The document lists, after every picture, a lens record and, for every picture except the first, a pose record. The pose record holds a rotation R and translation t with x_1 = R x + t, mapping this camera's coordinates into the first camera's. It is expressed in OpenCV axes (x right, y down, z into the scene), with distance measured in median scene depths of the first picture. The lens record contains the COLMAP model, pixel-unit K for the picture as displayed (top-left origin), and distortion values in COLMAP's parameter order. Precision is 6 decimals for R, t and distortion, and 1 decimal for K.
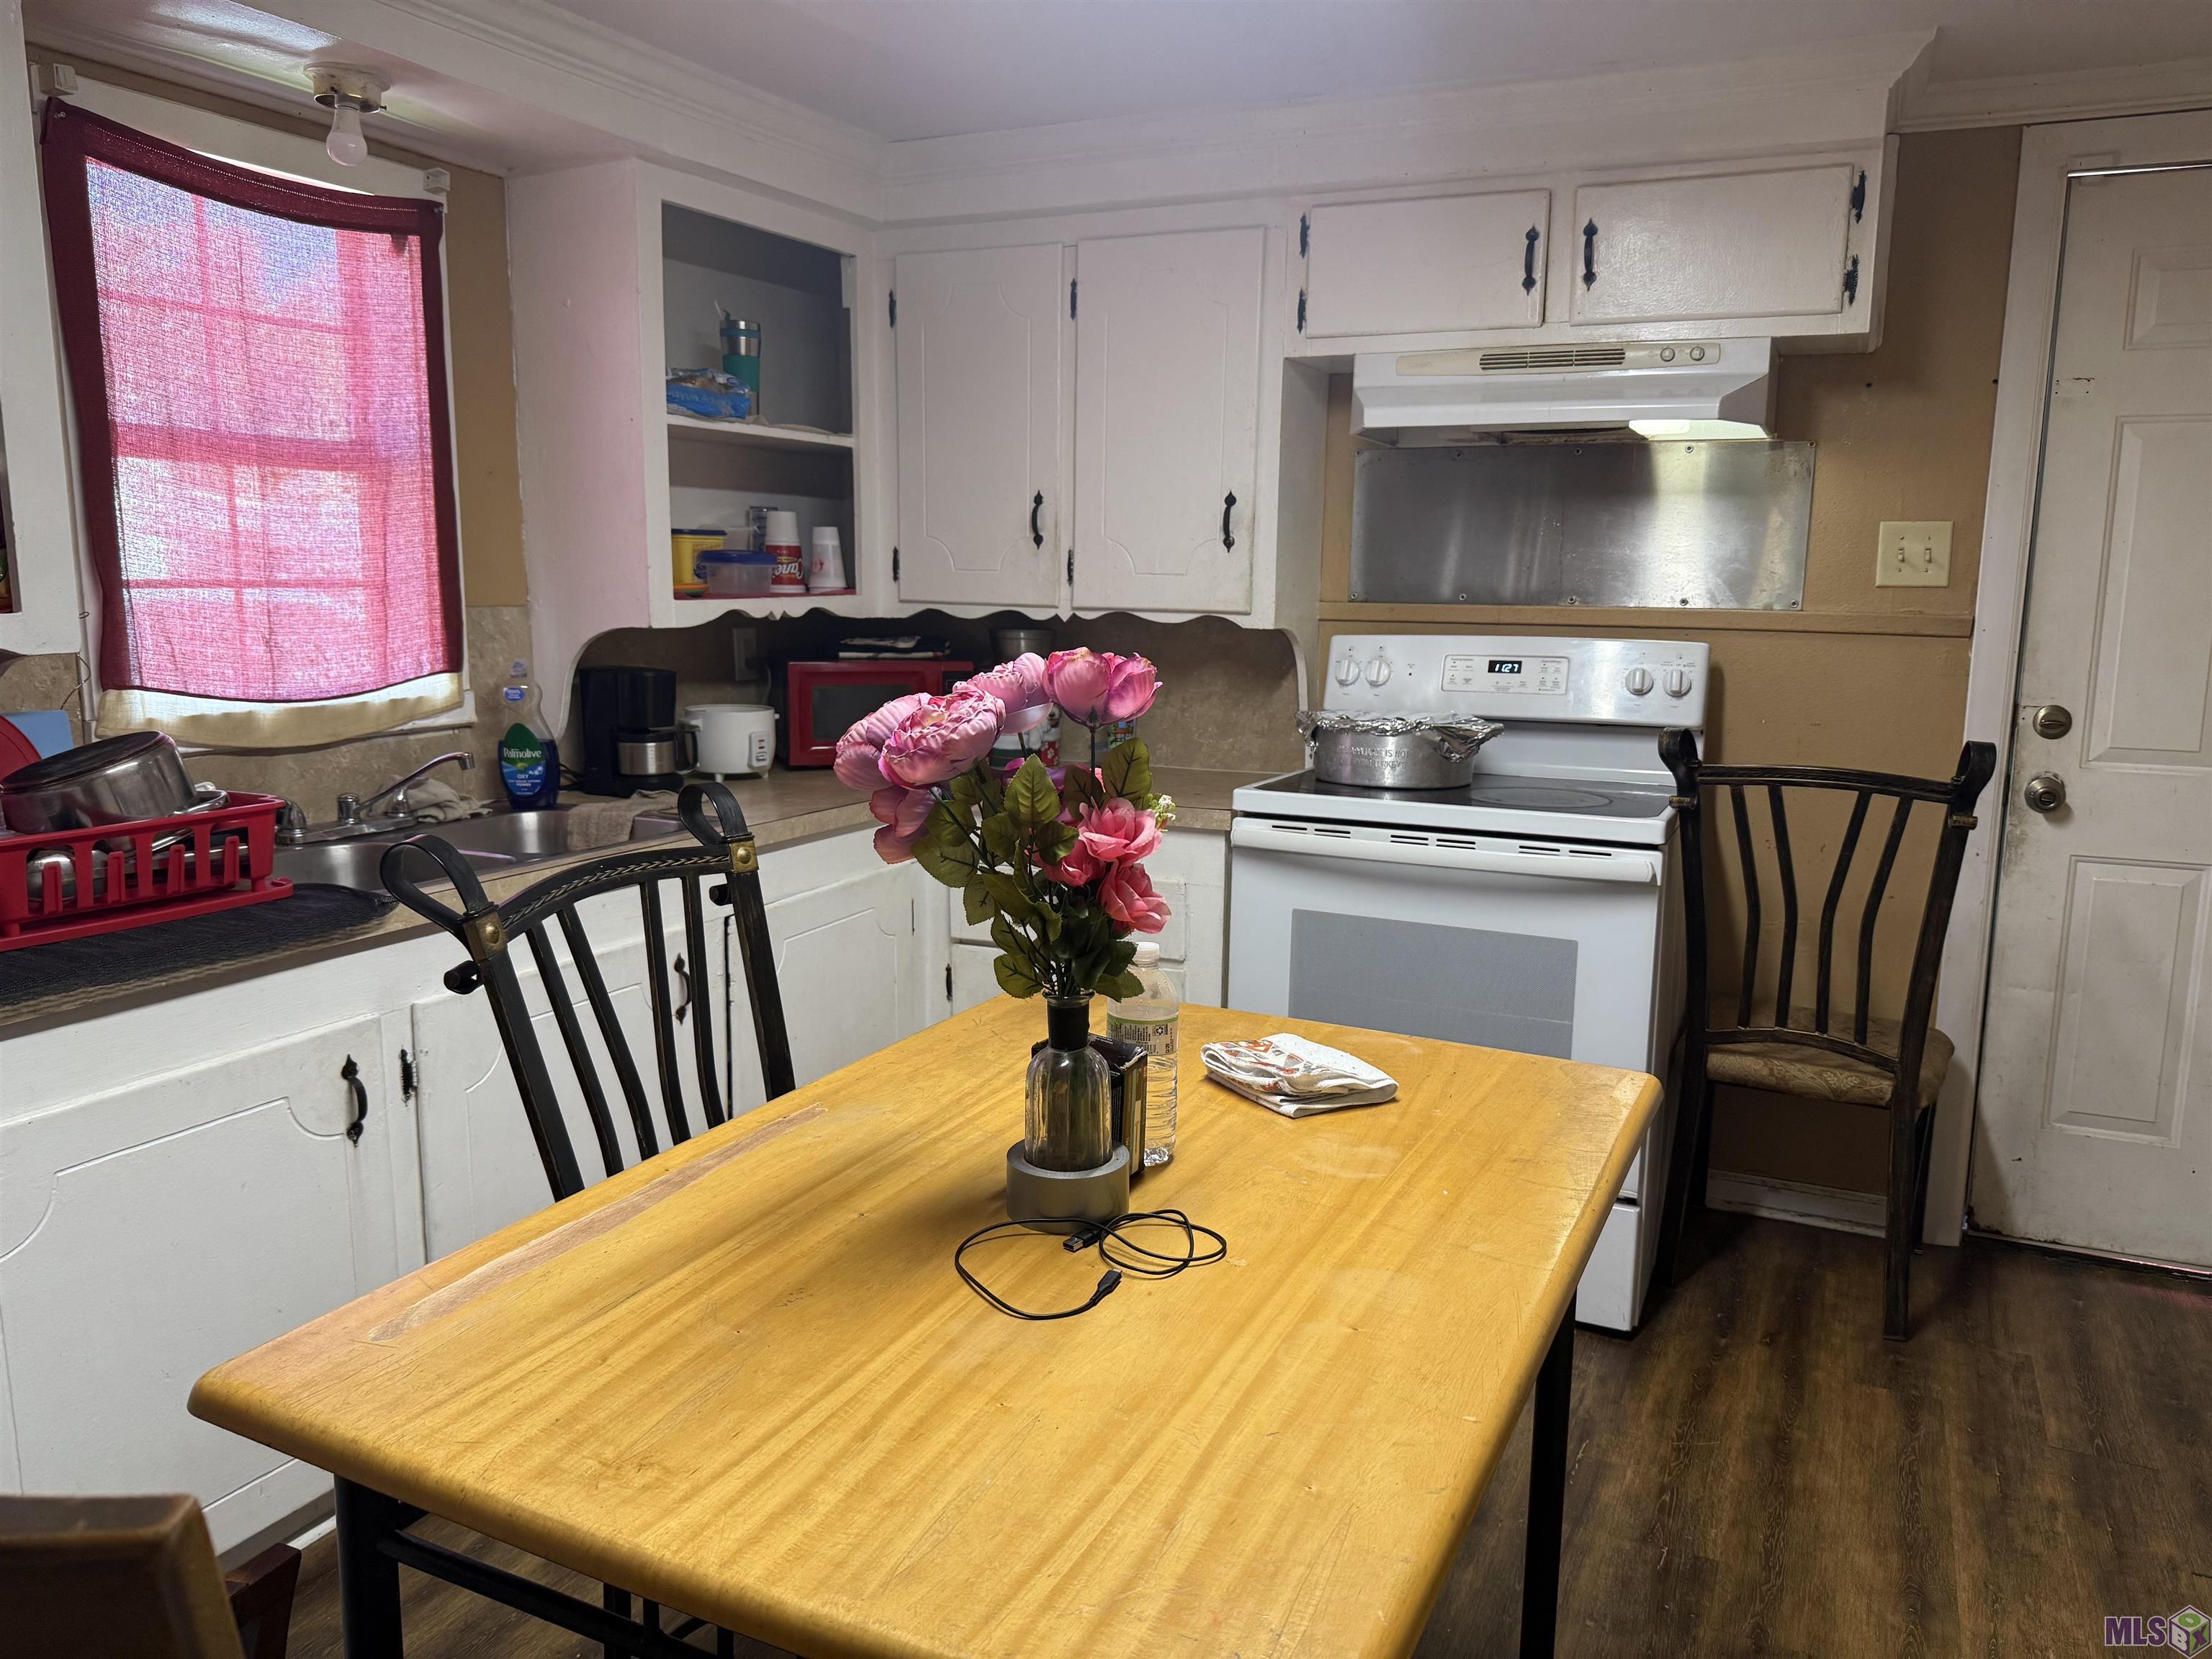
lens RADIAL K [[1577.6, 0, 1117.0], [0, 1577.6, 821.2], [0, 0, 1]] dist [-0.007623, -0.004681]
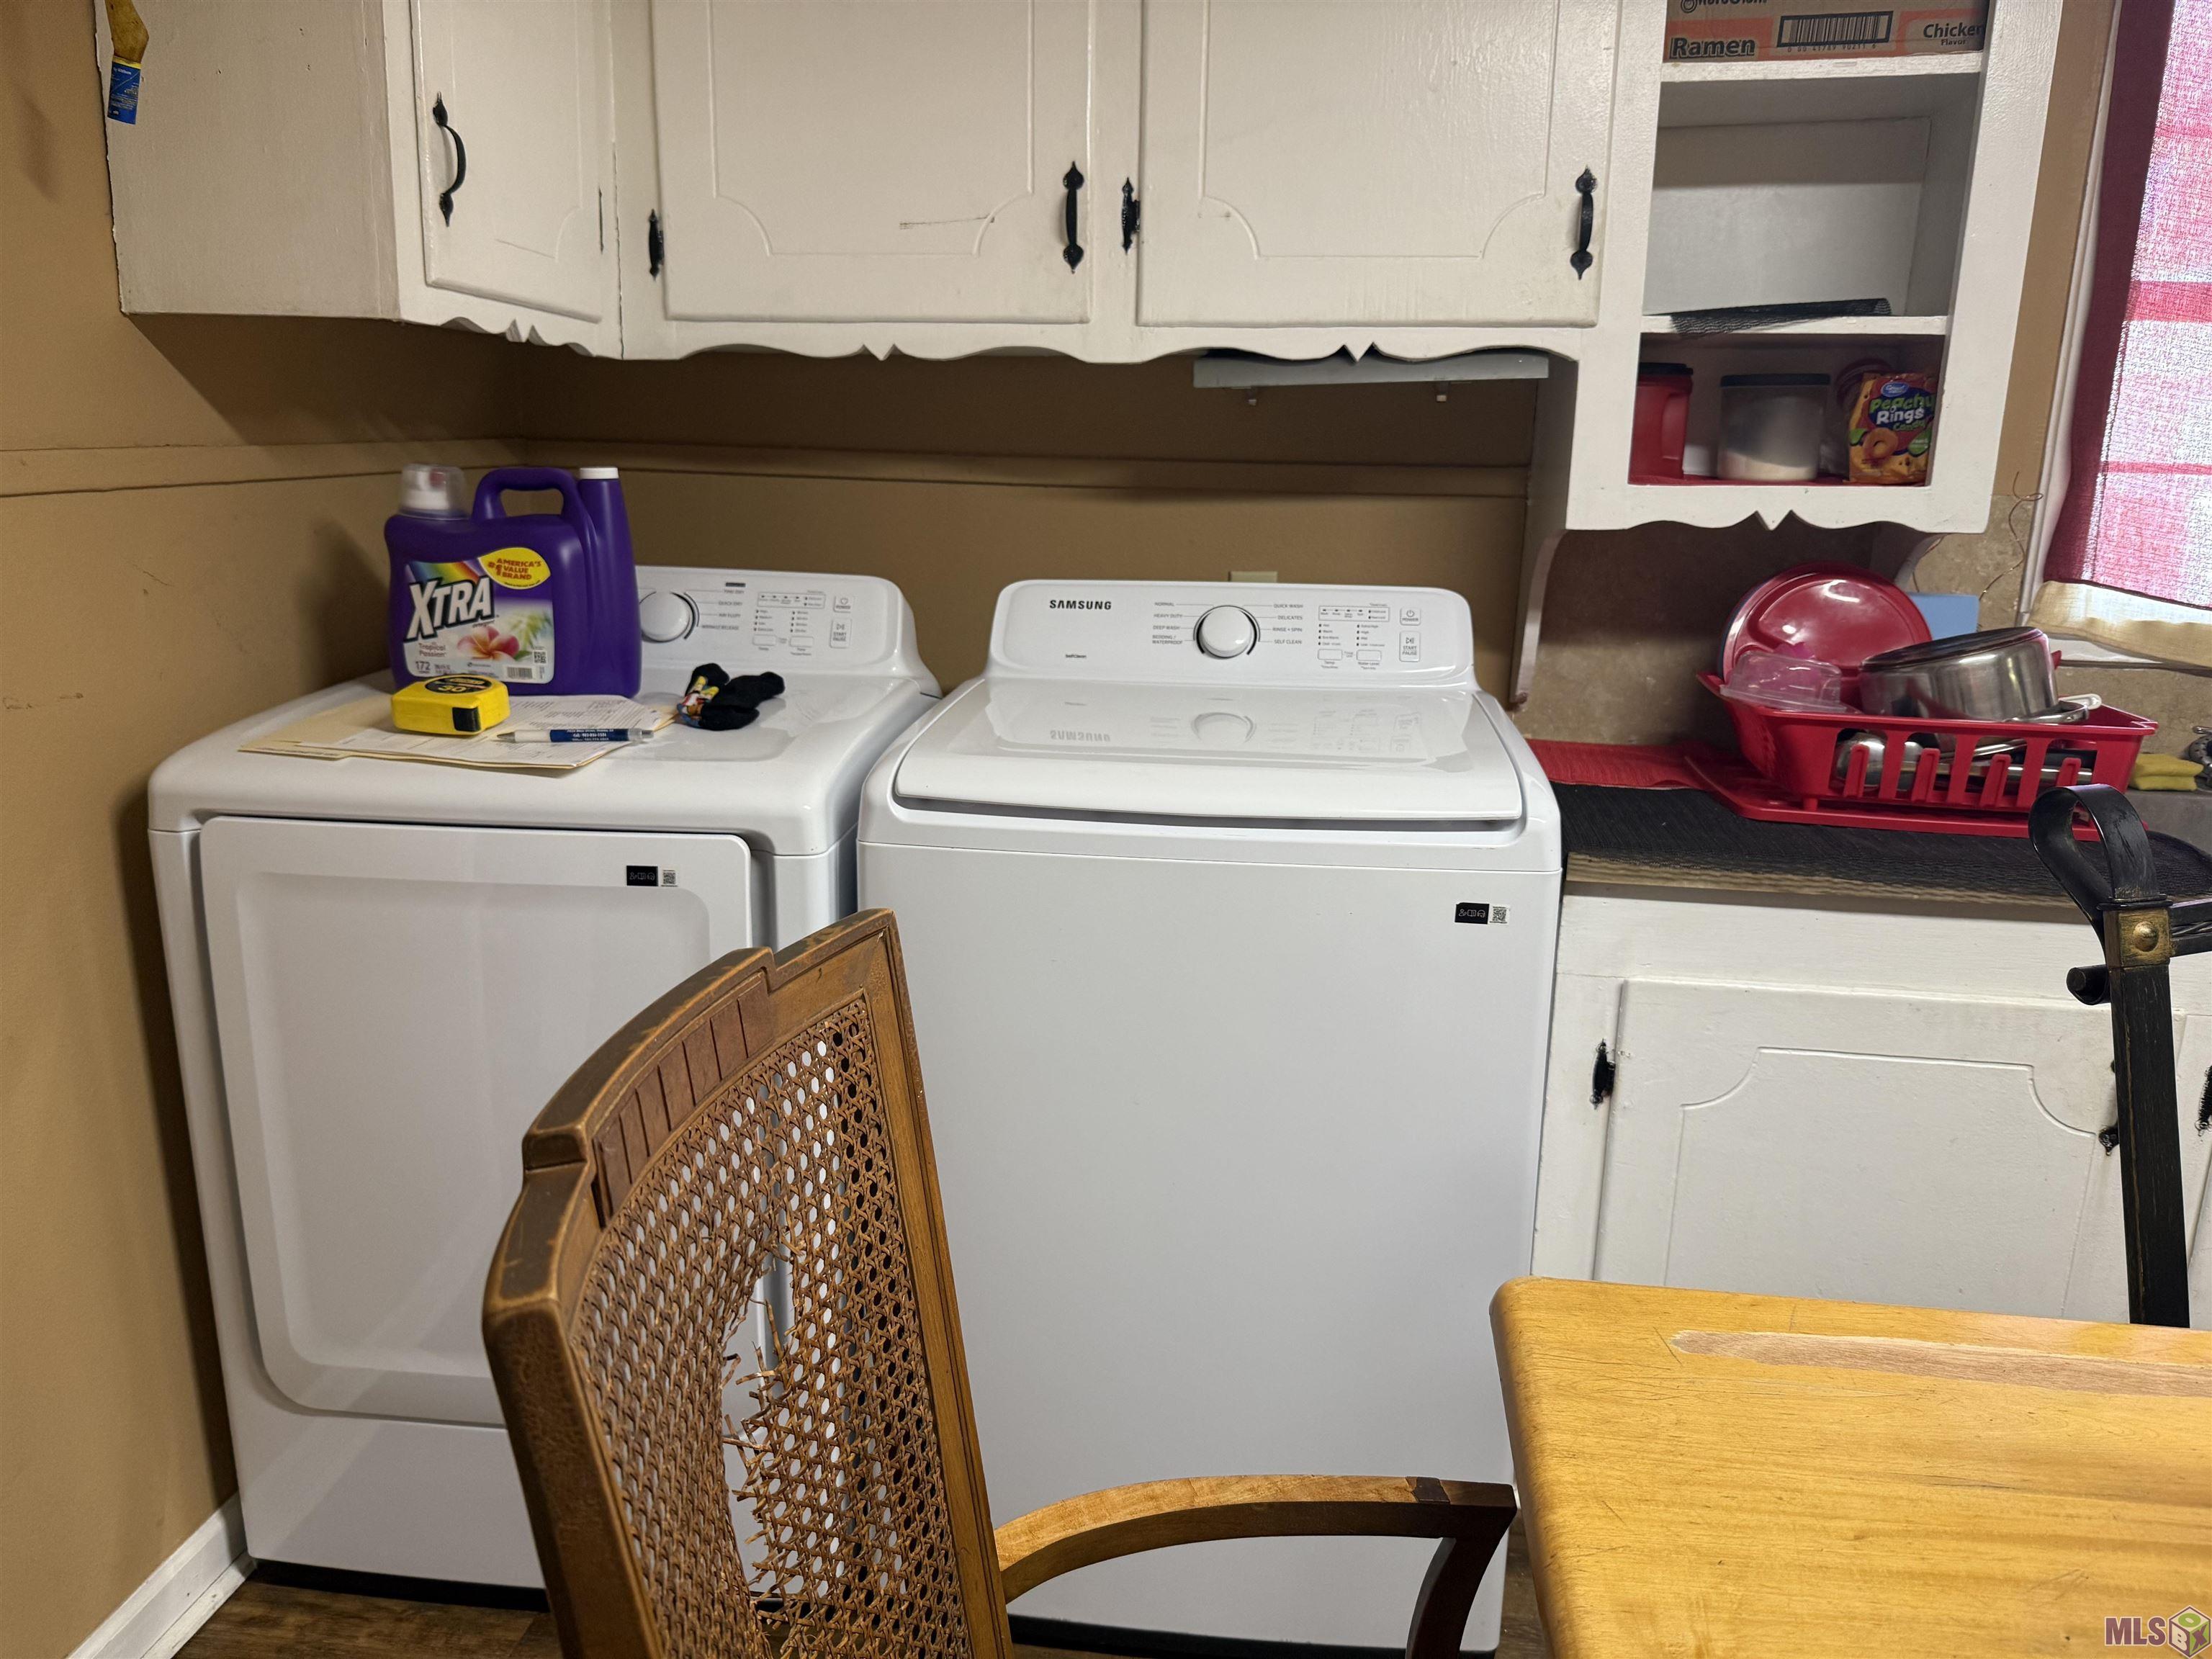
lens RADIAL K [[1577.6, 0, 1117.0], [0, 1577.6, 821.2], [0, 0, 1]] dist [-0.007623, -0.004681]
pose [[0.299662, 0.220097, -0.928310, 0.090924], [-0.168816, 0.969904, 0.175464, -0.020565], [0.938991, 0.104134, 0.327800, 0.247797]]
